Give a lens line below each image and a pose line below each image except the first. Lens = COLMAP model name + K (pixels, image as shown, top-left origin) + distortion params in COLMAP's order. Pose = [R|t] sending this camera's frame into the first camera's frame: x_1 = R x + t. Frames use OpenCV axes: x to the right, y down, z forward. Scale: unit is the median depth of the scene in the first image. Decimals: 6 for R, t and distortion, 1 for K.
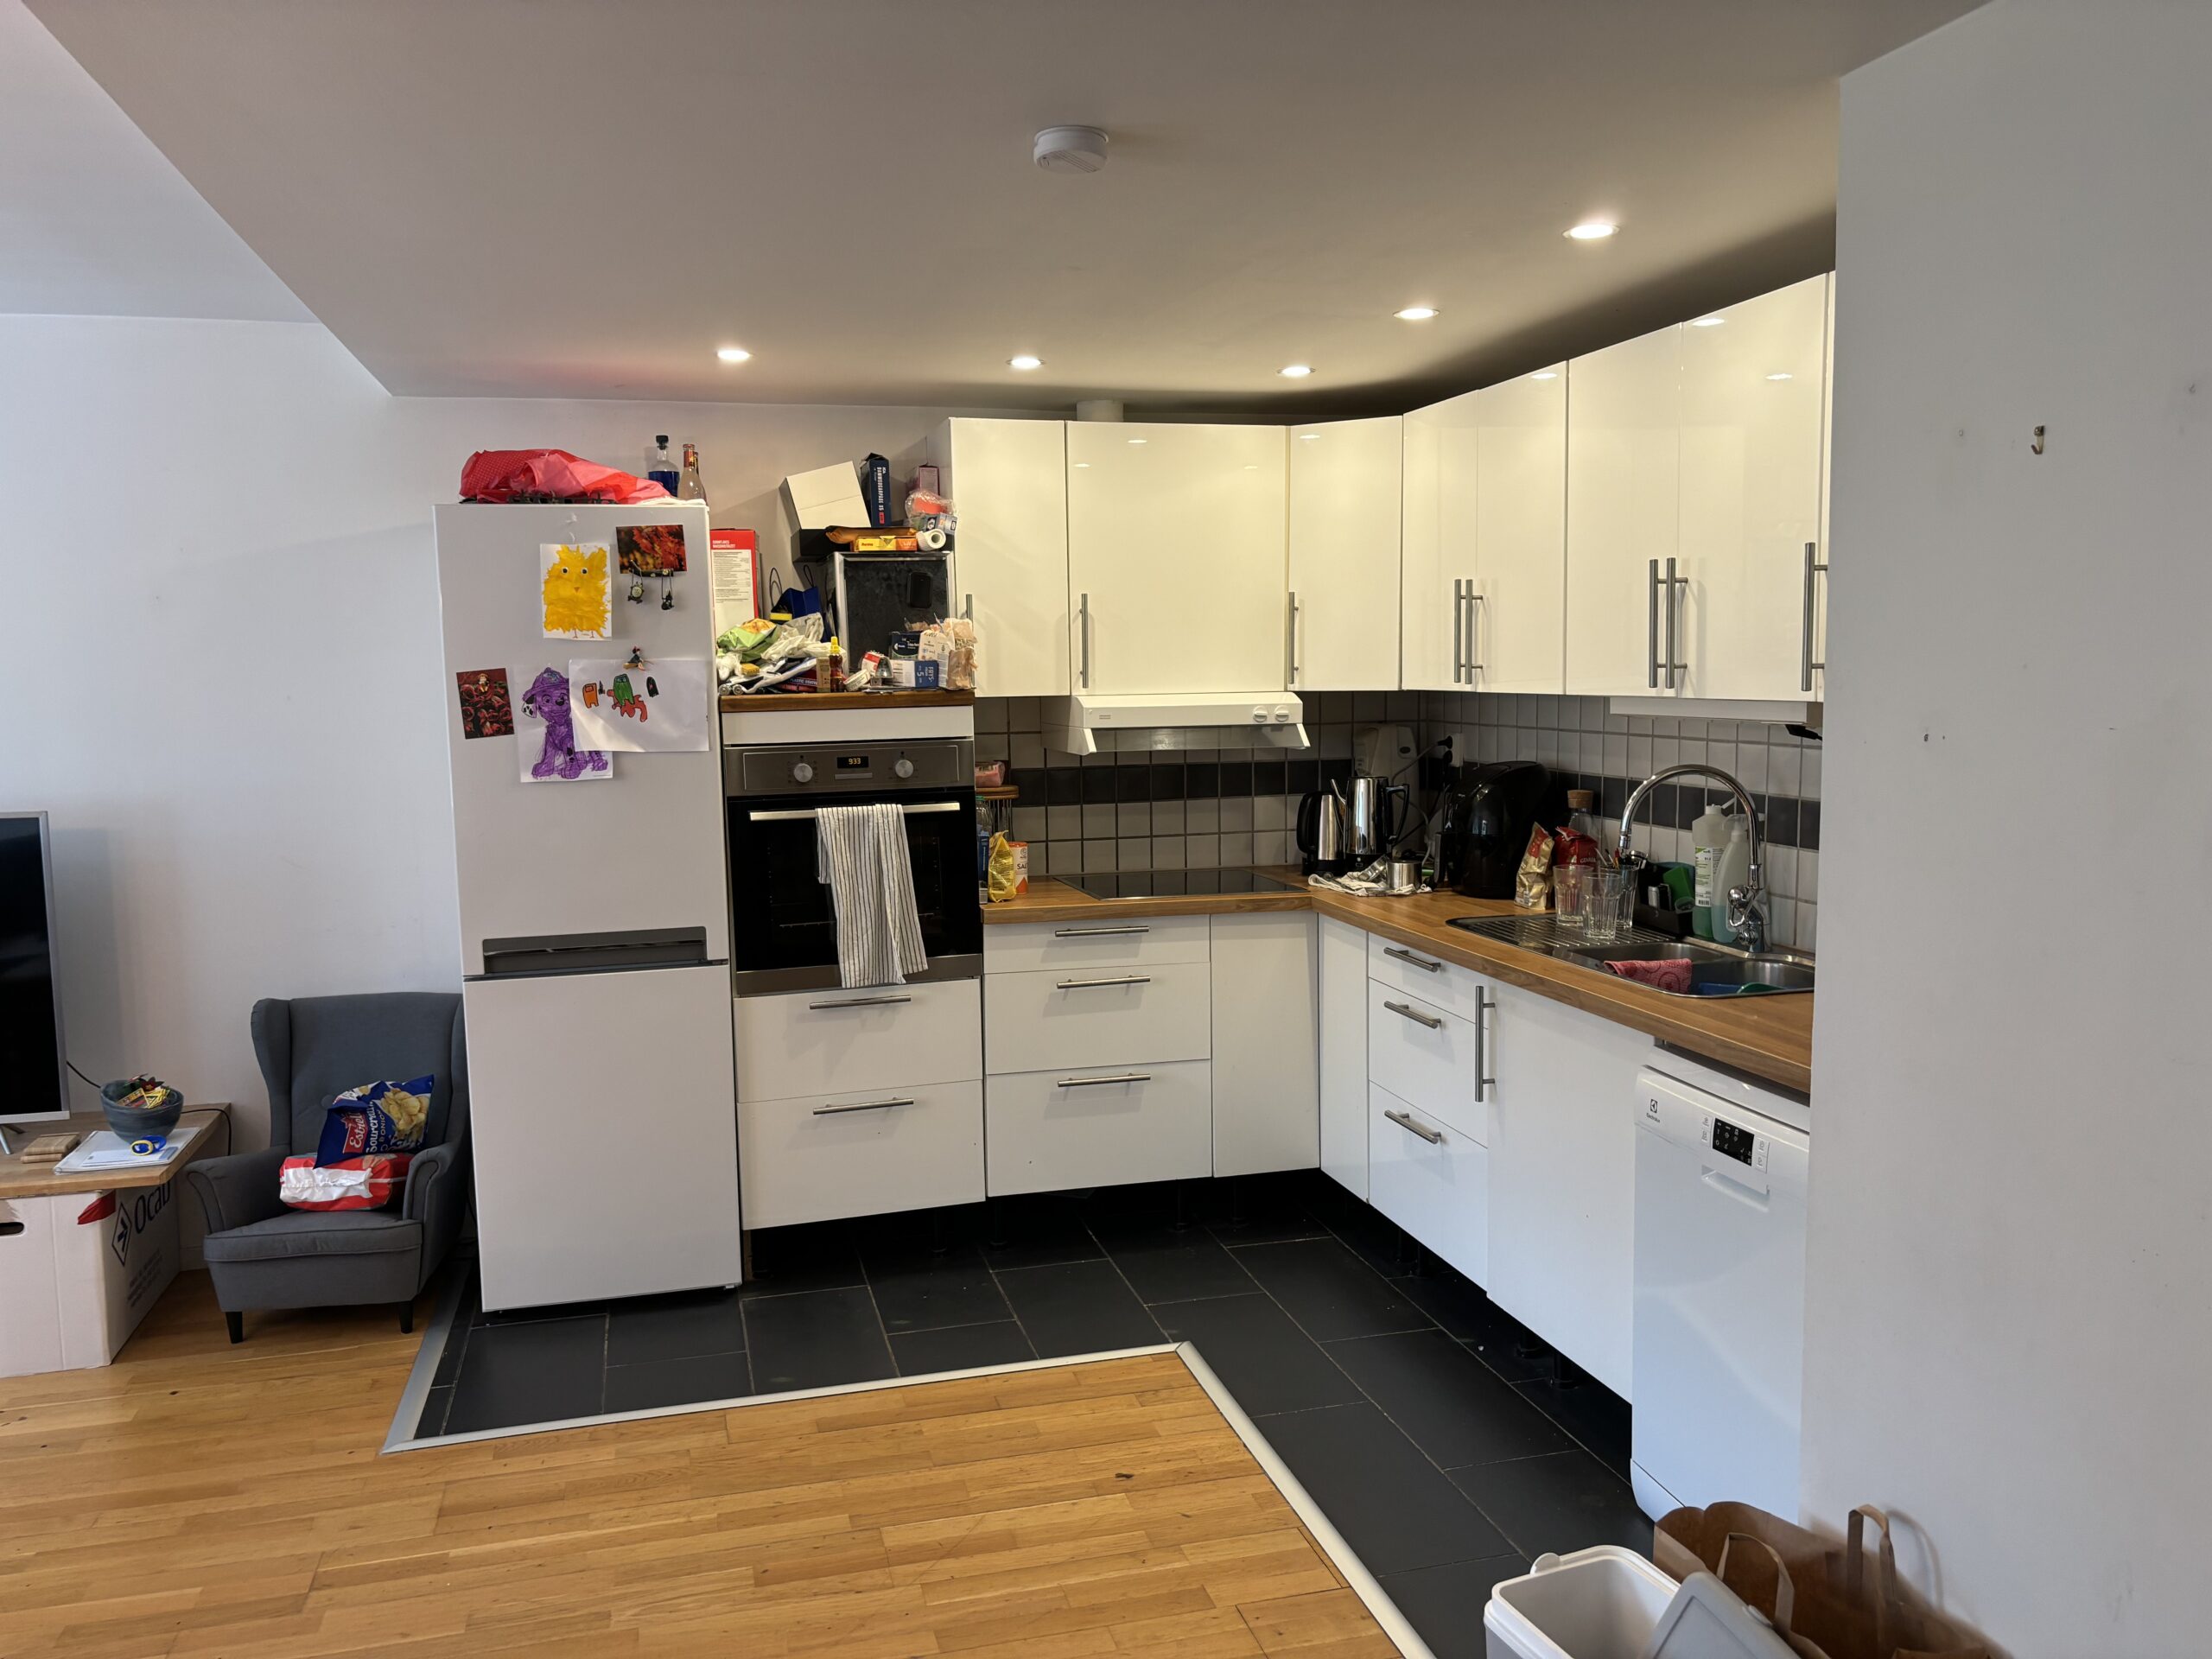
lens RADIAL K [[1687.8, 0, 1100.4], [0, 1687.8, 836.1], [0, 0, 1]] dist [0.071021, -0.028568]
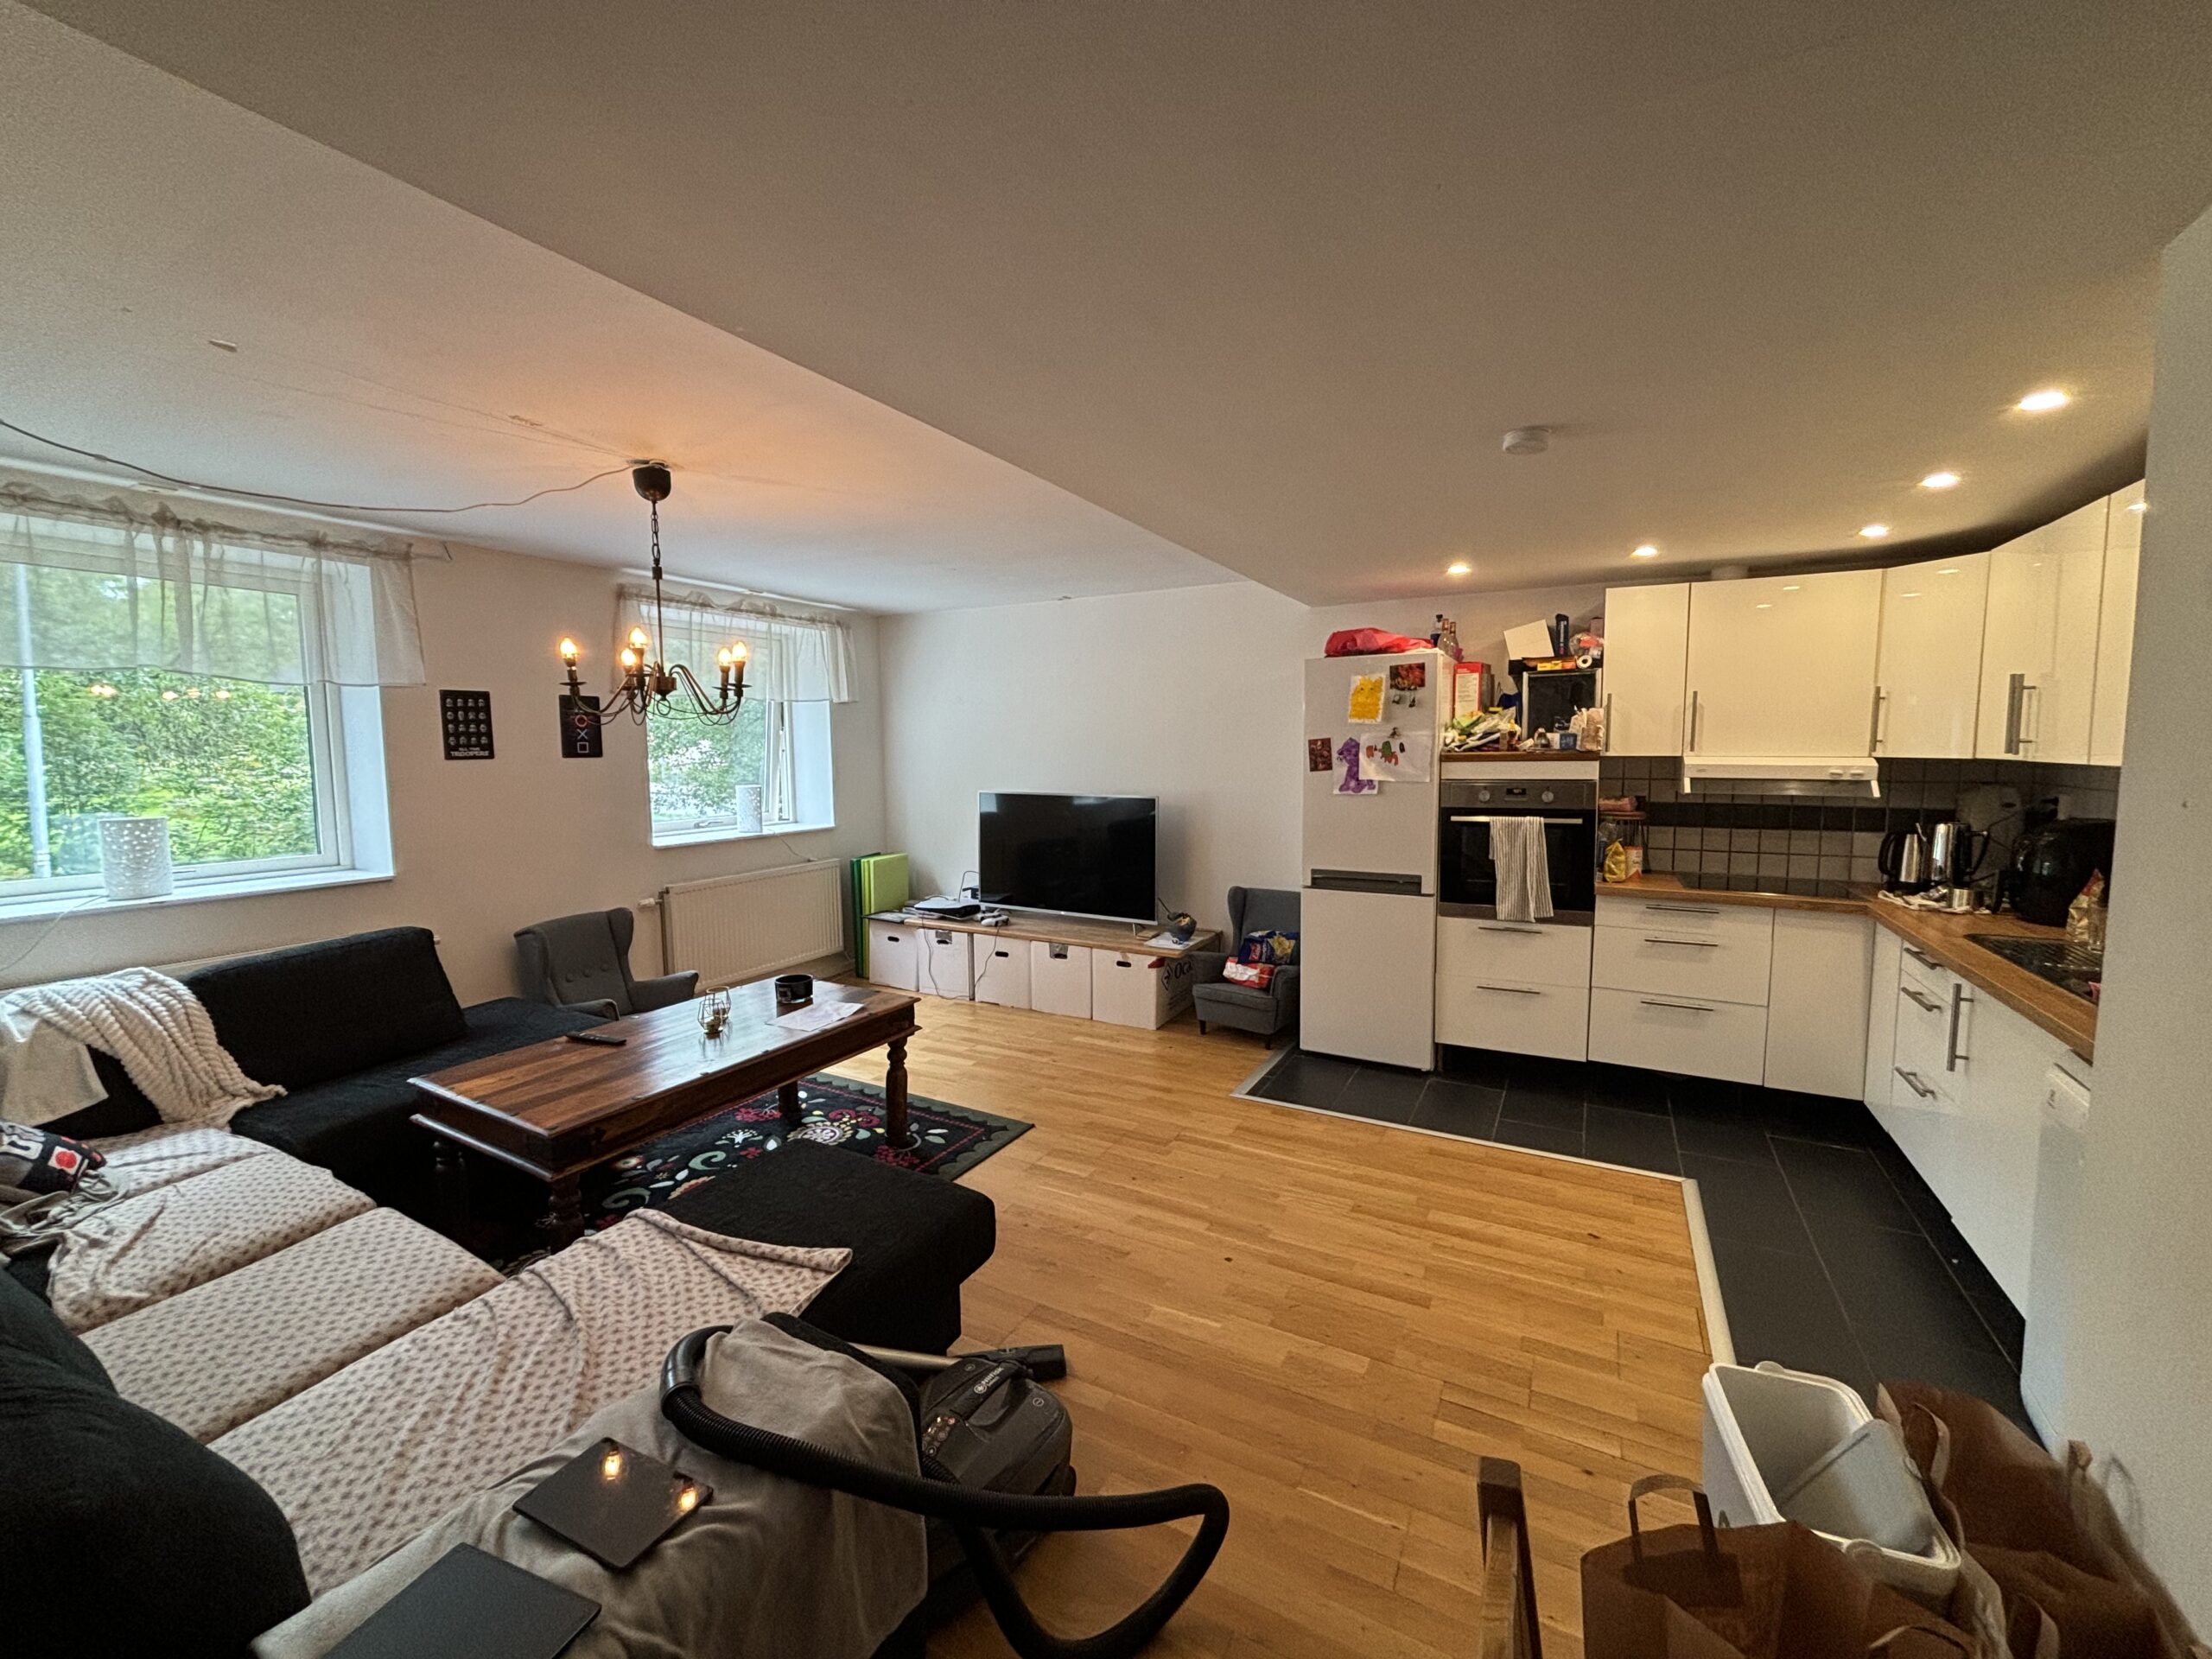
lens RADIAL K [[898.3, 0, 1105.8], [0, 898.3, 814.0], [0, 0, 1]] dist [0.001880, 0.000905]
pose [[0.732620, 0.065564, -0.677473, 0.176341], [-0.075067, 0.997061, 0.015315, -0.003544], [0.676486, 0.039636, 0.735388, 0.030582]]
